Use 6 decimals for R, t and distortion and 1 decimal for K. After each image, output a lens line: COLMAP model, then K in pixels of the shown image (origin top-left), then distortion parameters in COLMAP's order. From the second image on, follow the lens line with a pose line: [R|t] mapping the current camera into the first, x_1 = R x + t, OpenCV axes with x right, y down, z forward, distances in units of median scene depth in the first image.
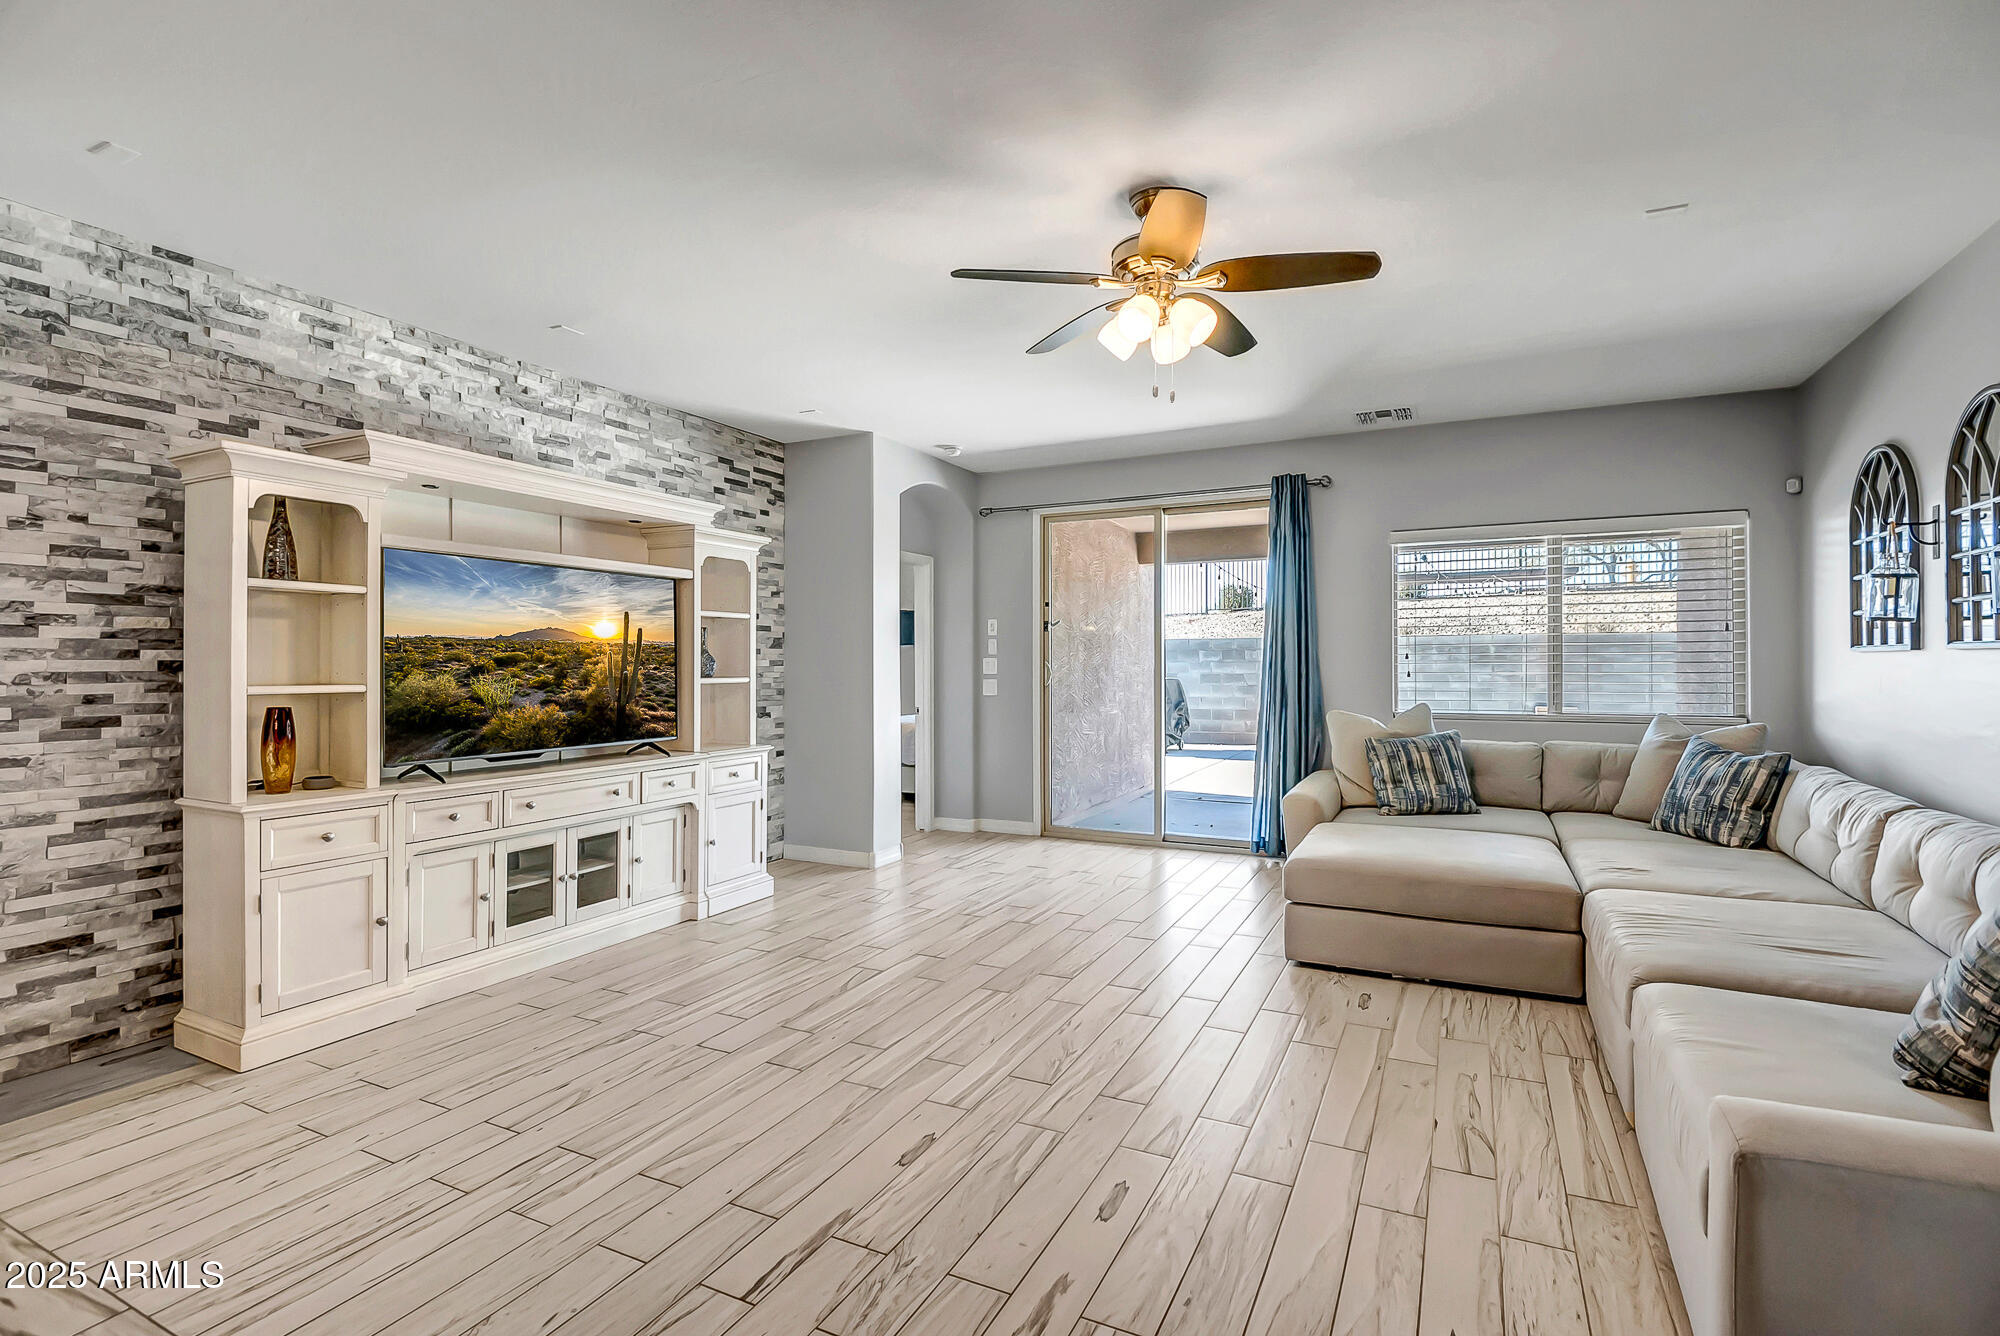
lens RADIAL K [[953.3, 0, 993.3], [0, 953.3, 660.5], [0, 0, 1]] dist [-0.006984, -0.015806]
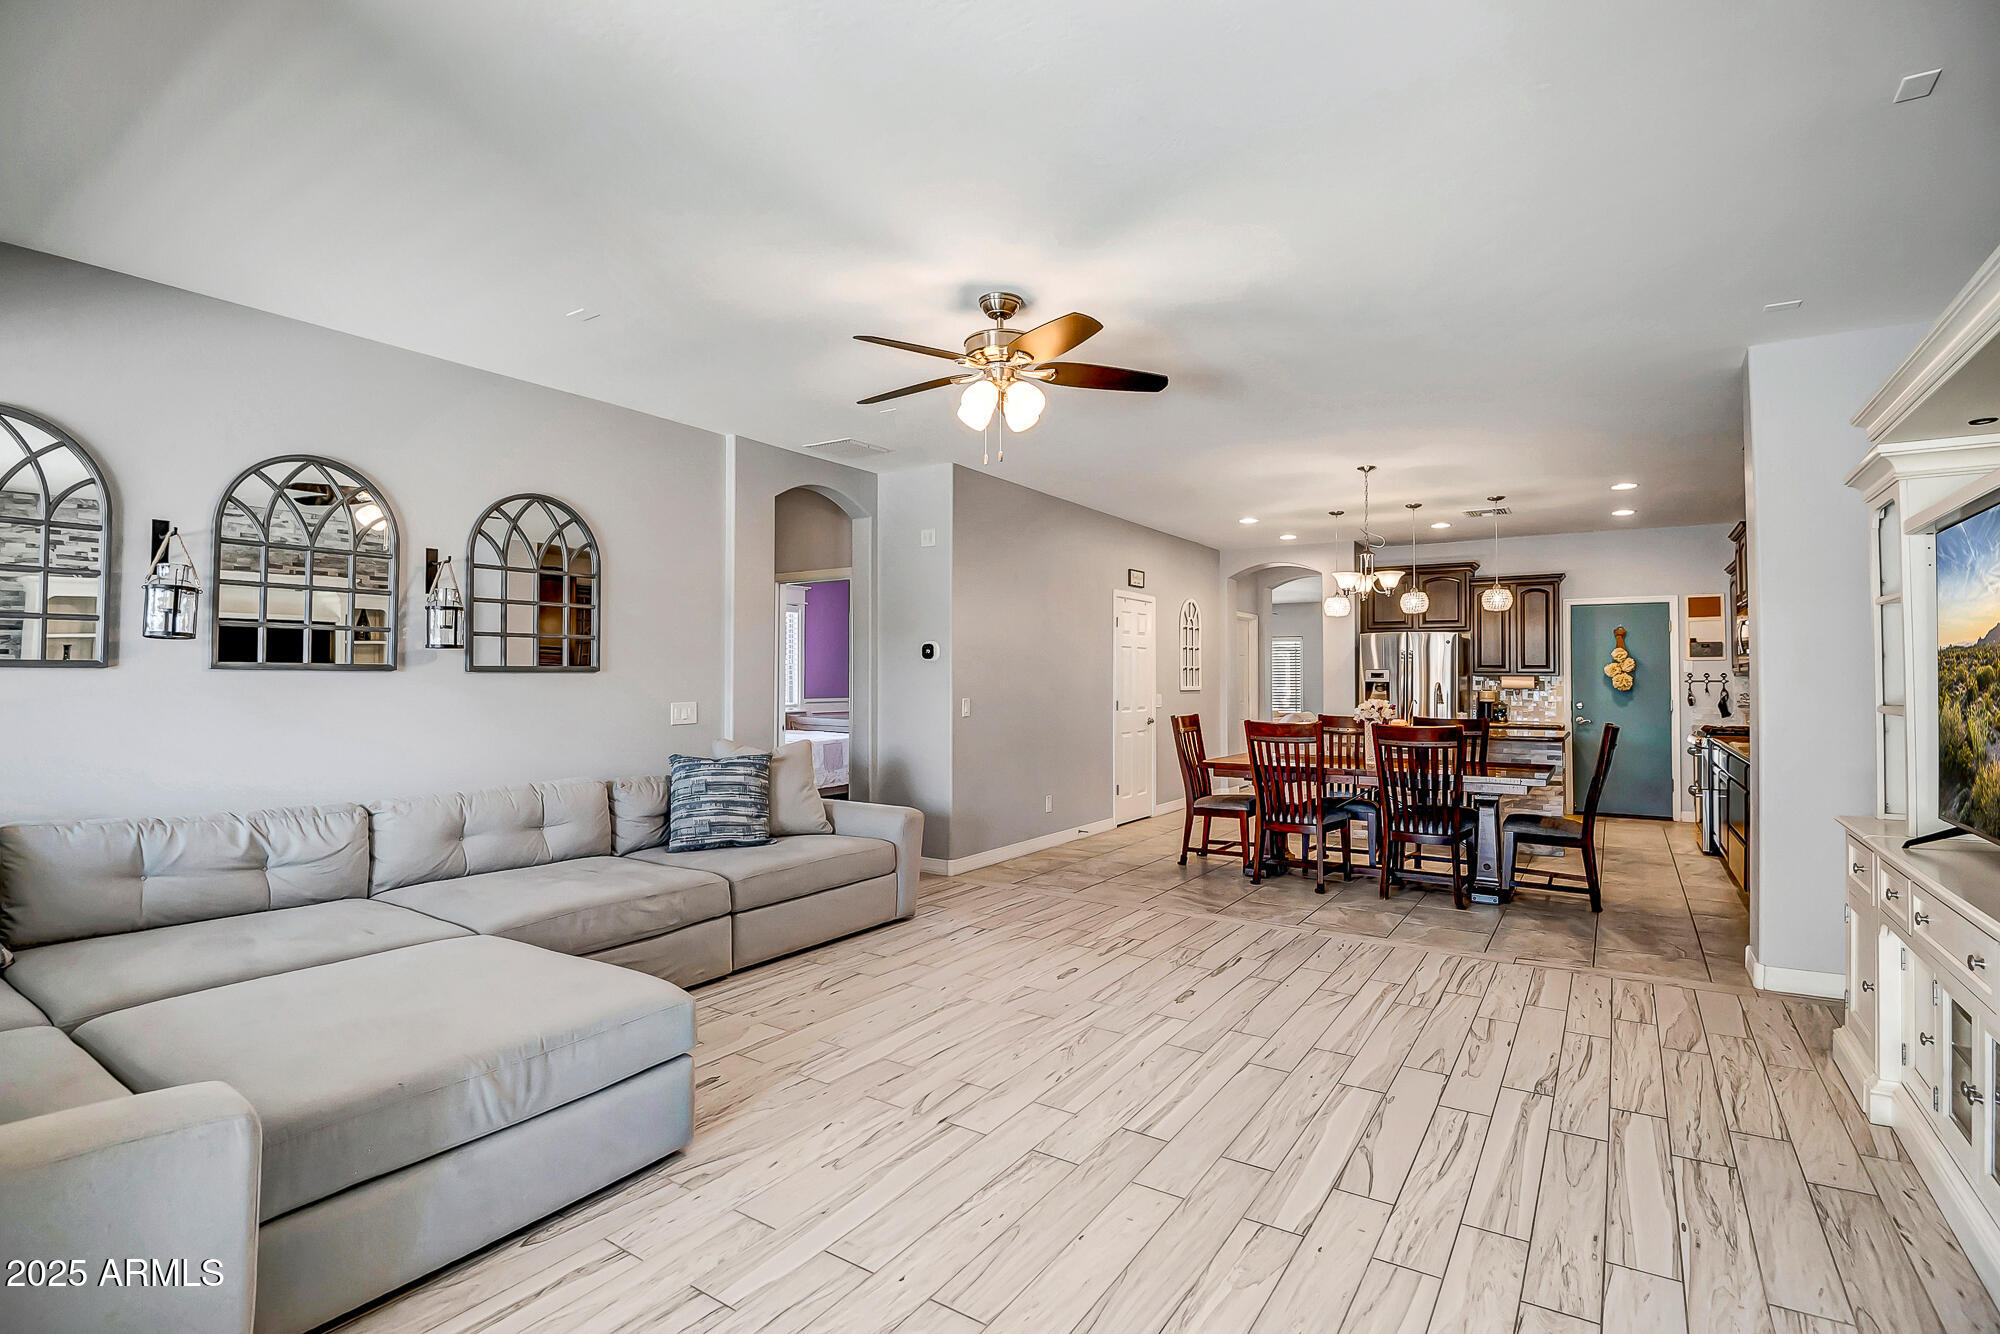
lens RADIAL K [[953.3, 0, 991.4], [0, 953.3, 661.4], [0, 0, 1]] dist [-0.006984, -0.015806]
pose [[-0.992617, 0.001304, 0.121285, 0.029052], [-0.001215, 0.999785, -0.020695, 0.000830], [-0.121286, -0.020689, -0.992402, 1.715033]]
